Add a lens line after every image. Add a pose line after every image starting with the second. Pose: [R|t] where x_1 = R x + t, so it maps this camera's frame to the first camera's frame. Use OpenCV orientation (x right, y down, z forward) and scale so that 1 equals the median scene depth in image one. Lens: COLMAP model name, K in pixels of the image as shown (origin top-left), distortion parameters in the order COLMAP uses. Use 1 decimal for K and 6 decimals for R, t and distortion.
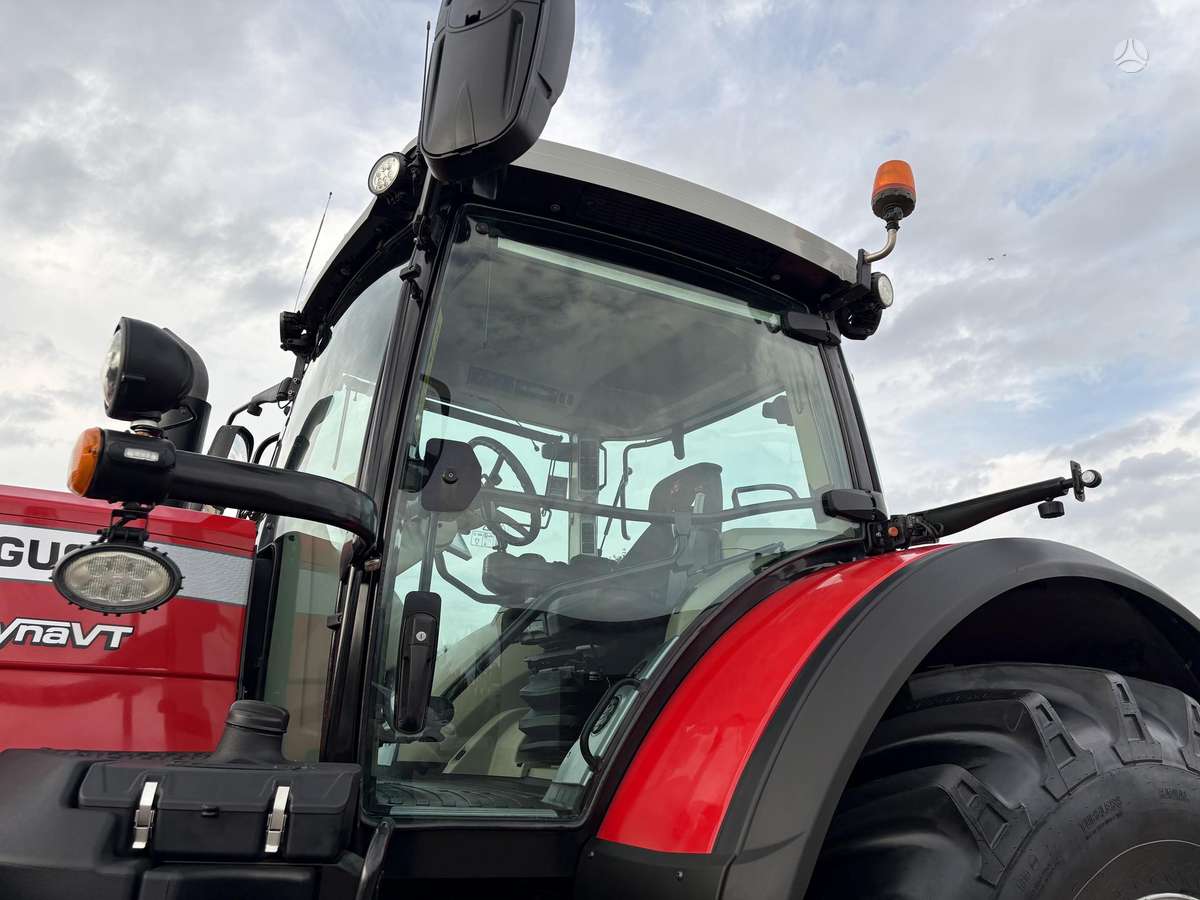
lens RADIAL K [[960.3, 0, 586.3], [0, 960.3, 419.5], [0, 0, 1]] dist [0.089769, -0.072938]
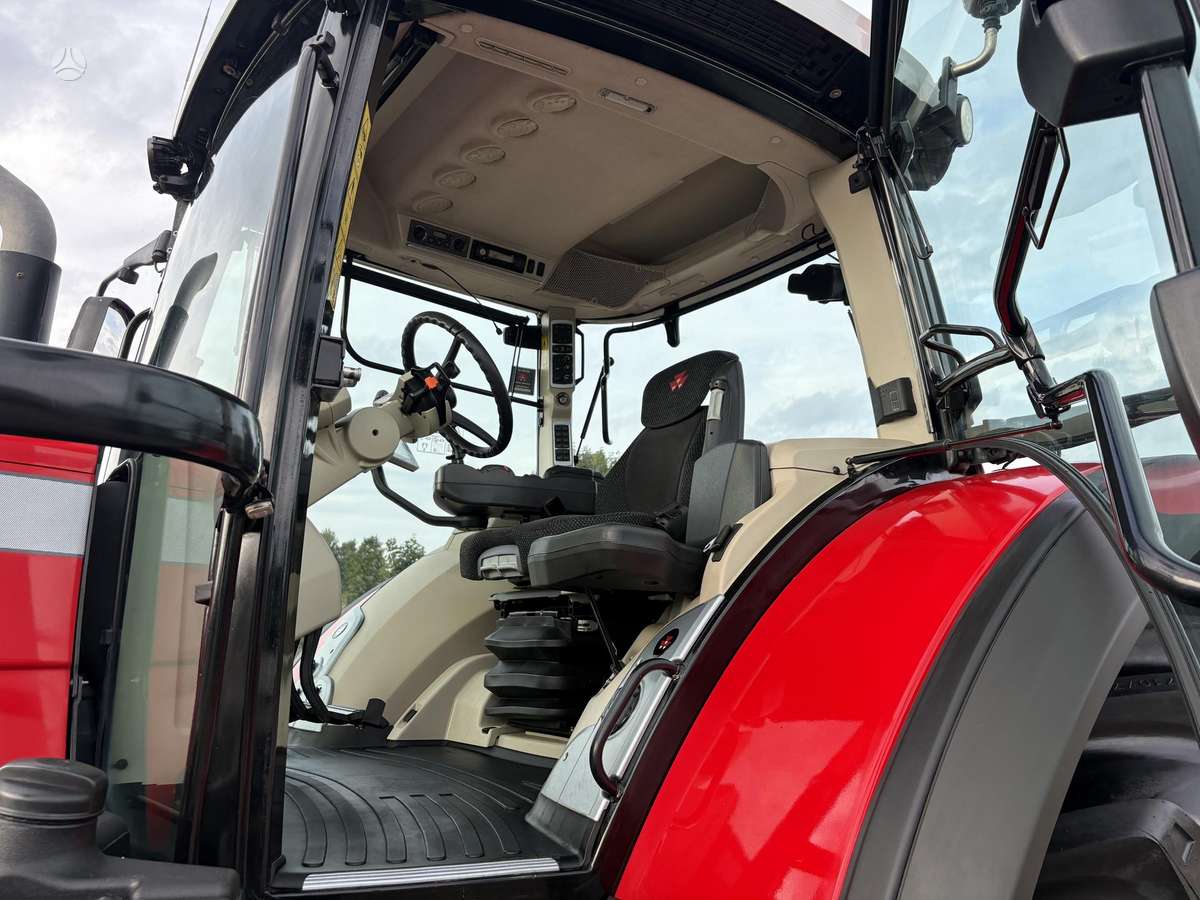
lens RADIAL K [[900.3, 0, 576.6], [0, 900.3, 444.6], [0, 0, 1]] dist [0.057883, -0.070841]
pose [[0.998051, 0.000125, 0.062407, -0.040193], [-0.009032, 0.989761, 0.142449, 0.018895], [-0.061750, -0.142735, 0.987833, 0.294107]]
